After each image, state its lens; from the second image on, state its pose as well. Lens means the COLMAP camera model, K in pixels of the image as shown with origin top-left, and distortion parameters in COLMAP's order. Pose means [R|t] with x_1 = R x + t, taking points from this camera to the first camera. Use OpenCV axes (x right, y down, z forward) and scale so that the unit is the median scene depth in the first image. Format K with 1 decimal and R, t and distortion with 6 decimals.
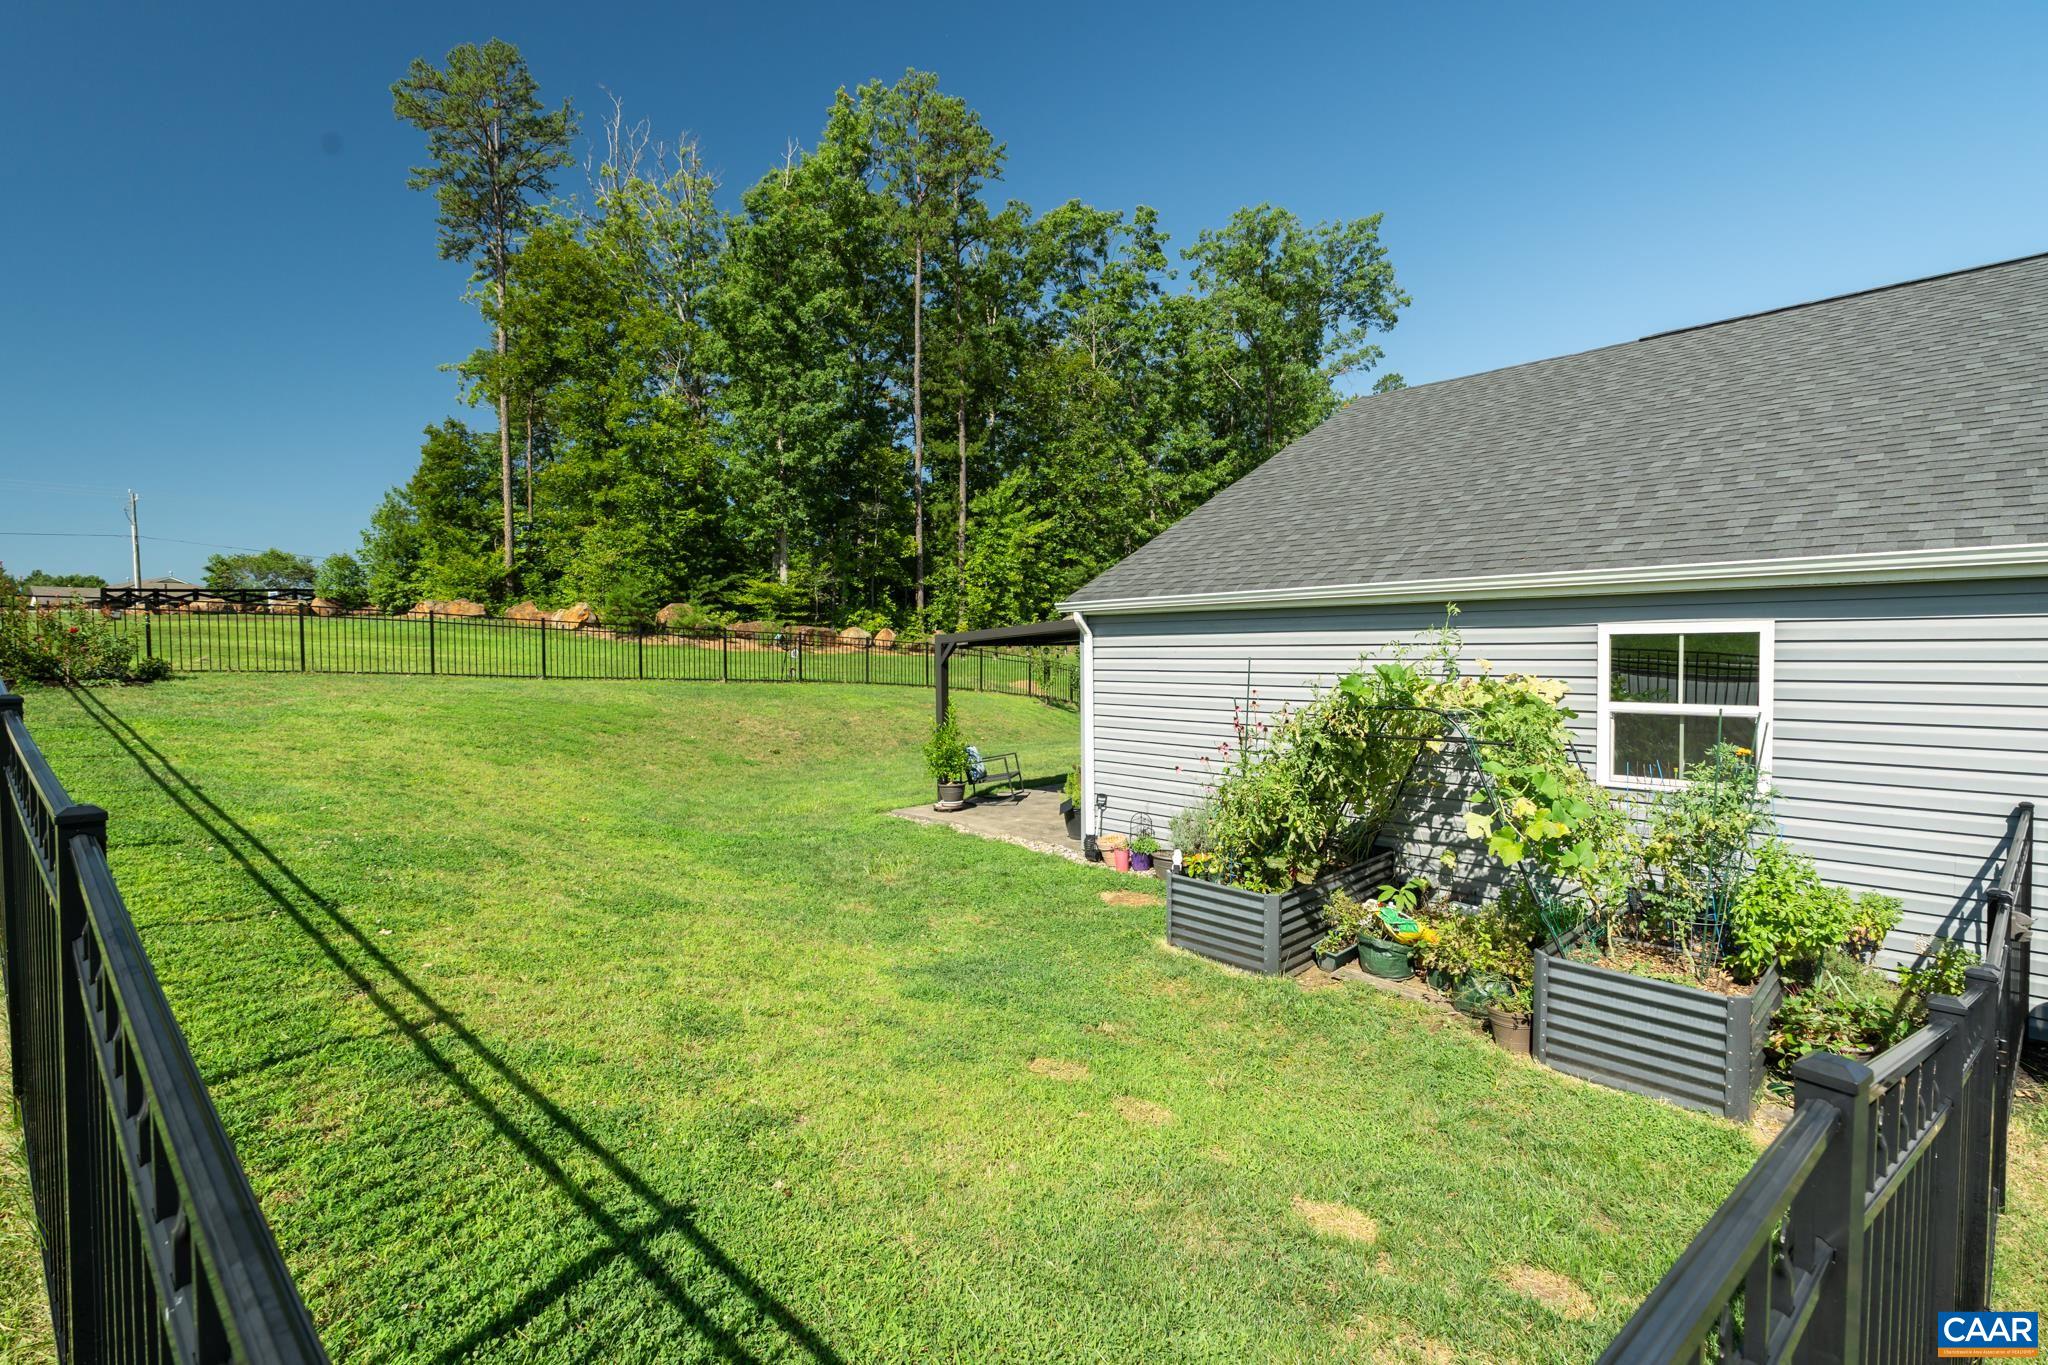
lens RADIAL K [[945.2, 0, 1025.9], [0, 945.2, 674.7], [0, 0, 1]] dist [-0.003576, 0.002131]
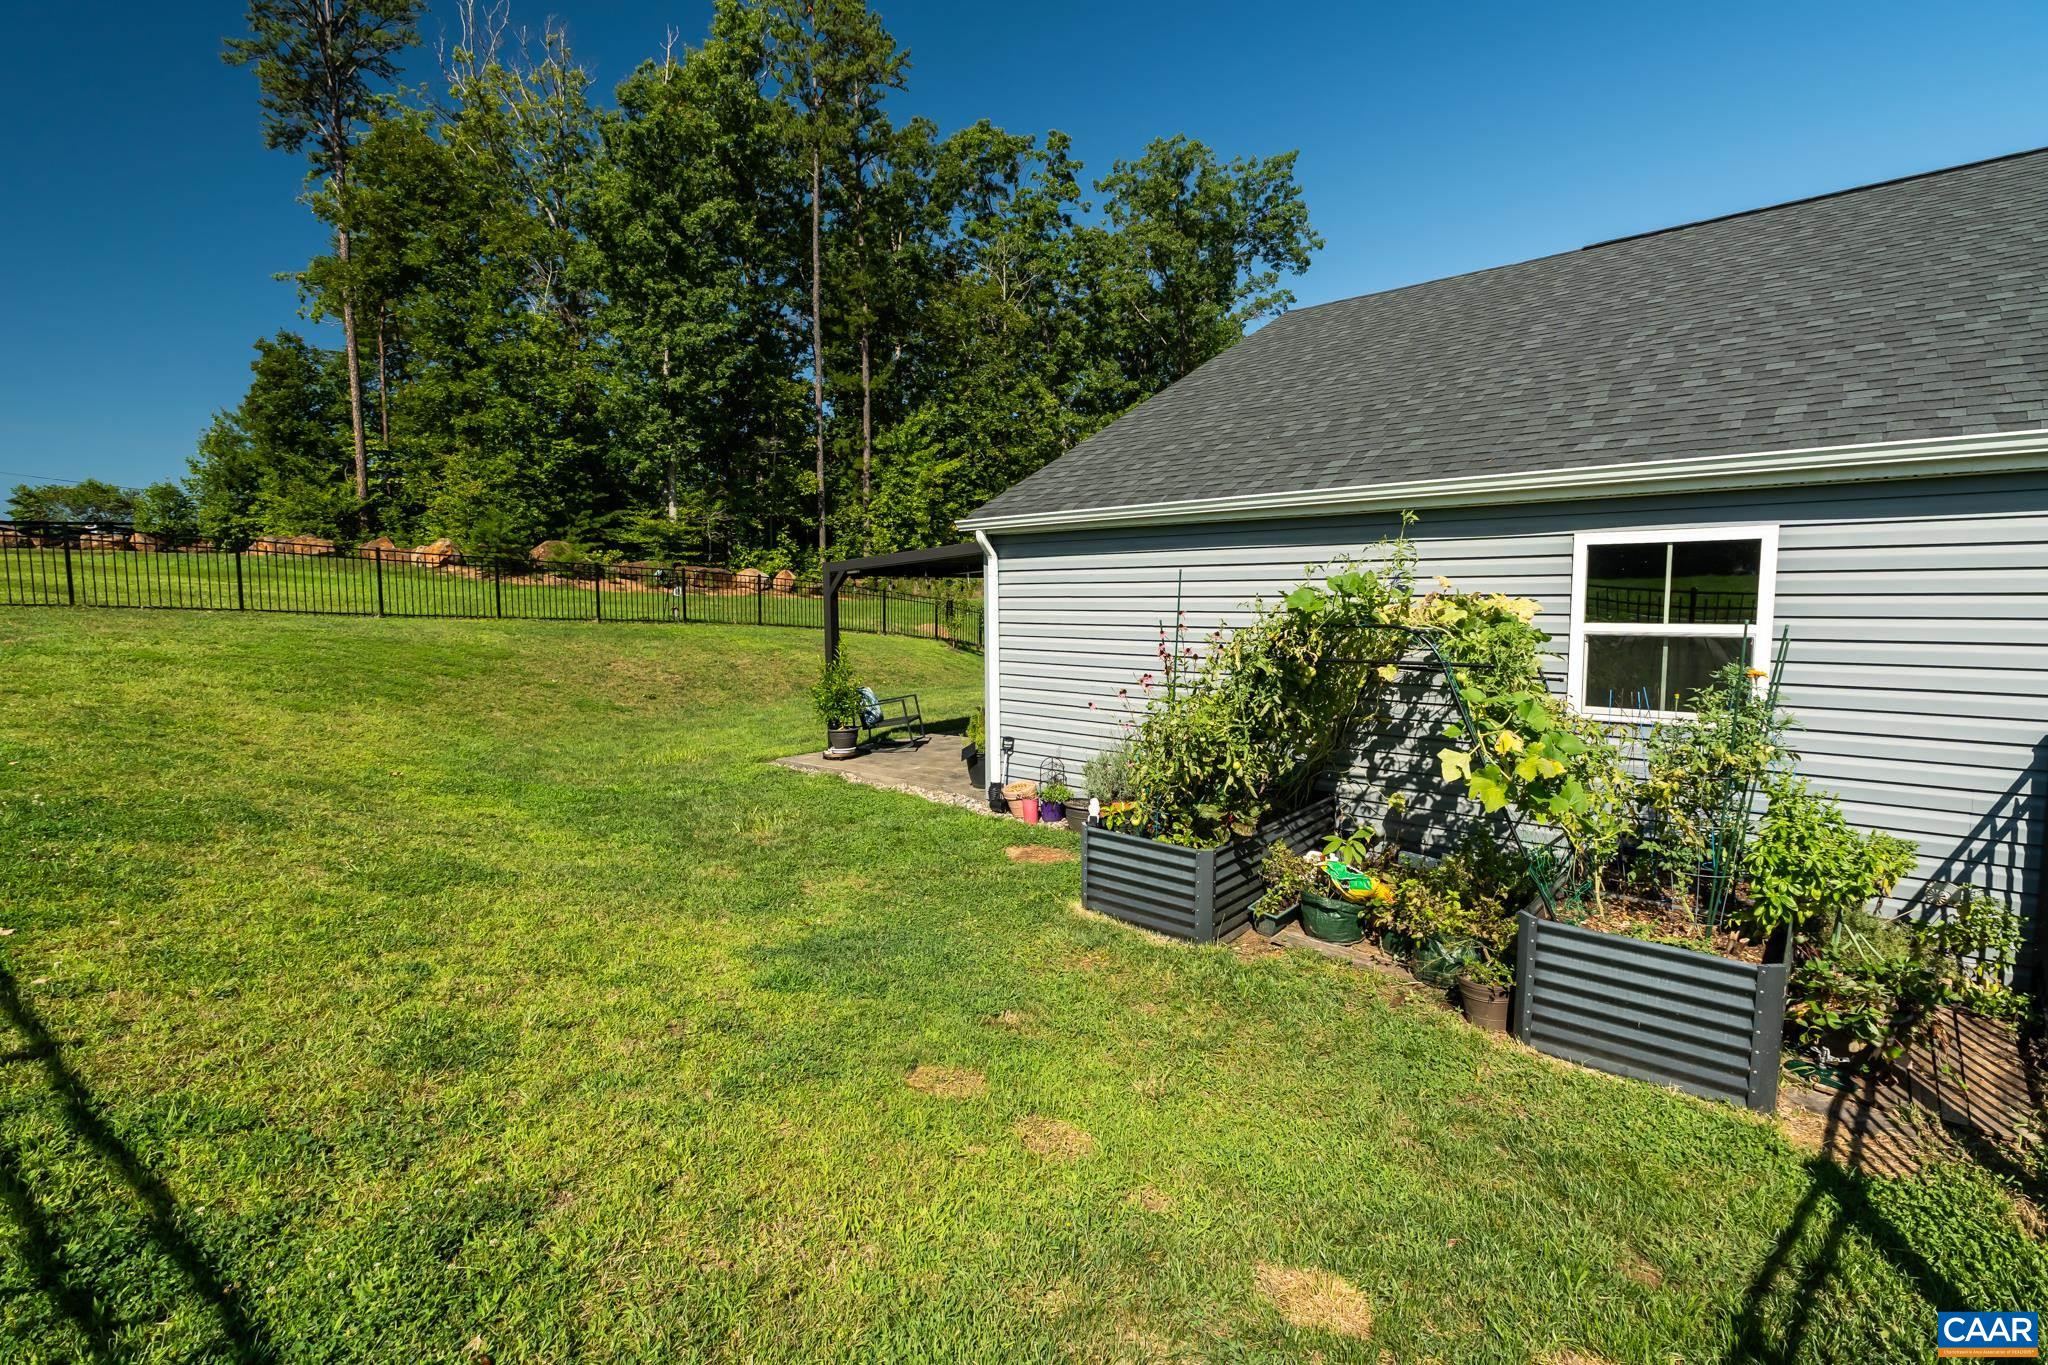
lens RADIAL K [[945.2, 0, 1026.2], [0, 945.2, 678.0], [0, 0, 1]] dist [-0.003576, 0.002131]
pose [[0.995620, -0.004808, 0.093373, 0.003937], [-0.000542, 0.998363, 0.057197, 0.005507], [-0.093495, -0.056997, 0.993987, 0.032198]]
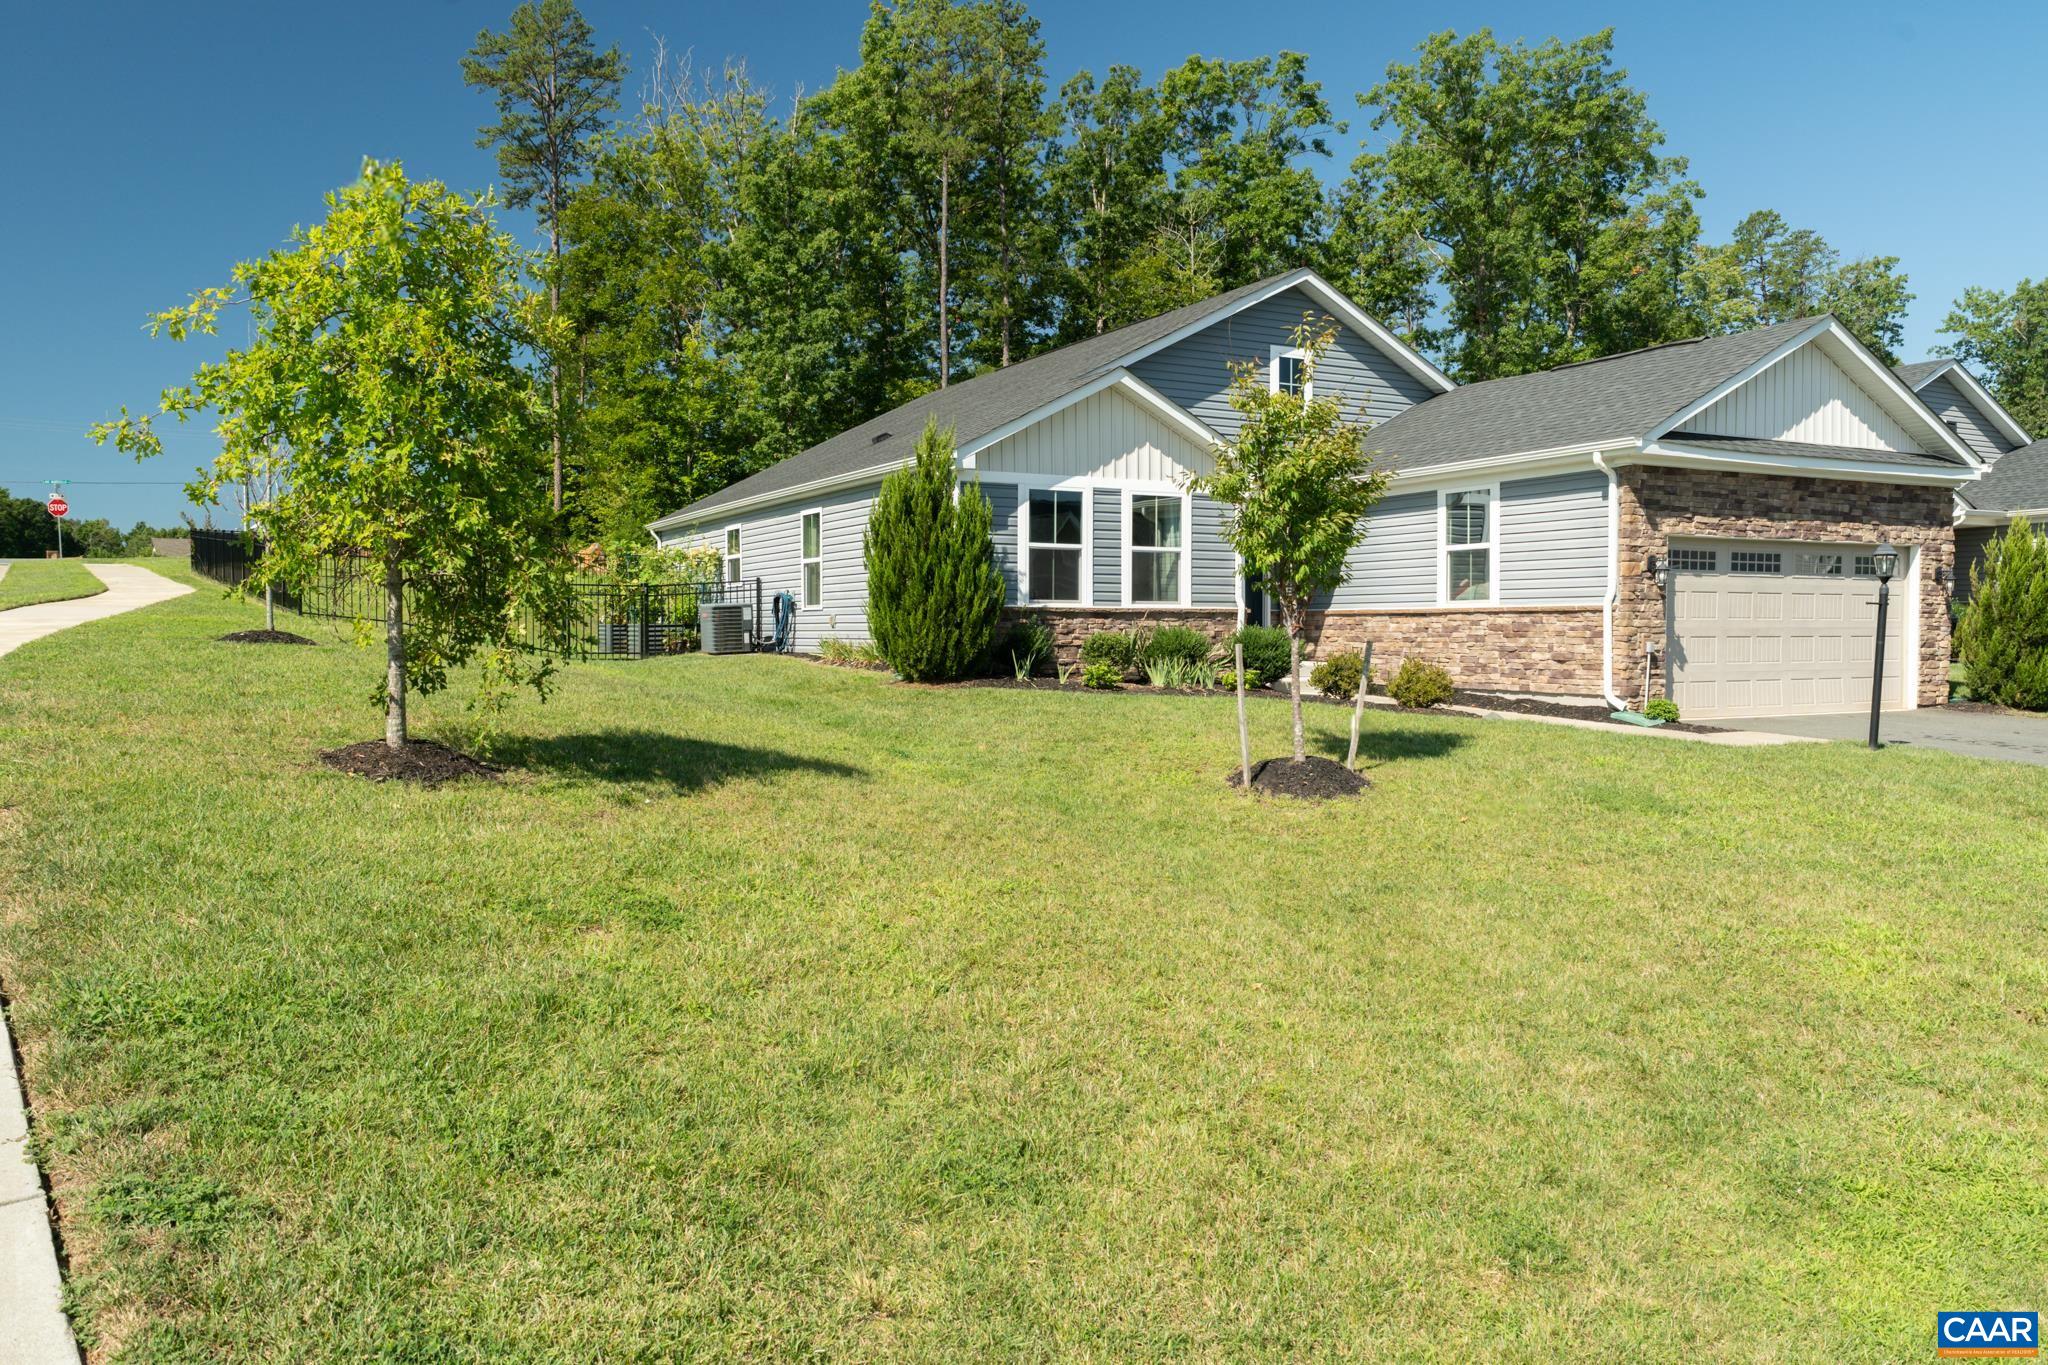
lens RADIAL K [[1526.0, 0, 1037.9], [0, 1526.0, 686.6], [0, 0, 1]] dist [-0.009504, 0.000546]
pose [[0.963515, 0.015902, -0.267181, 0.464979], [-0.014591, 0.999870, 0.006889, 0.066445], [0.267256, -0.002739, 0.963622, -0.524656]]
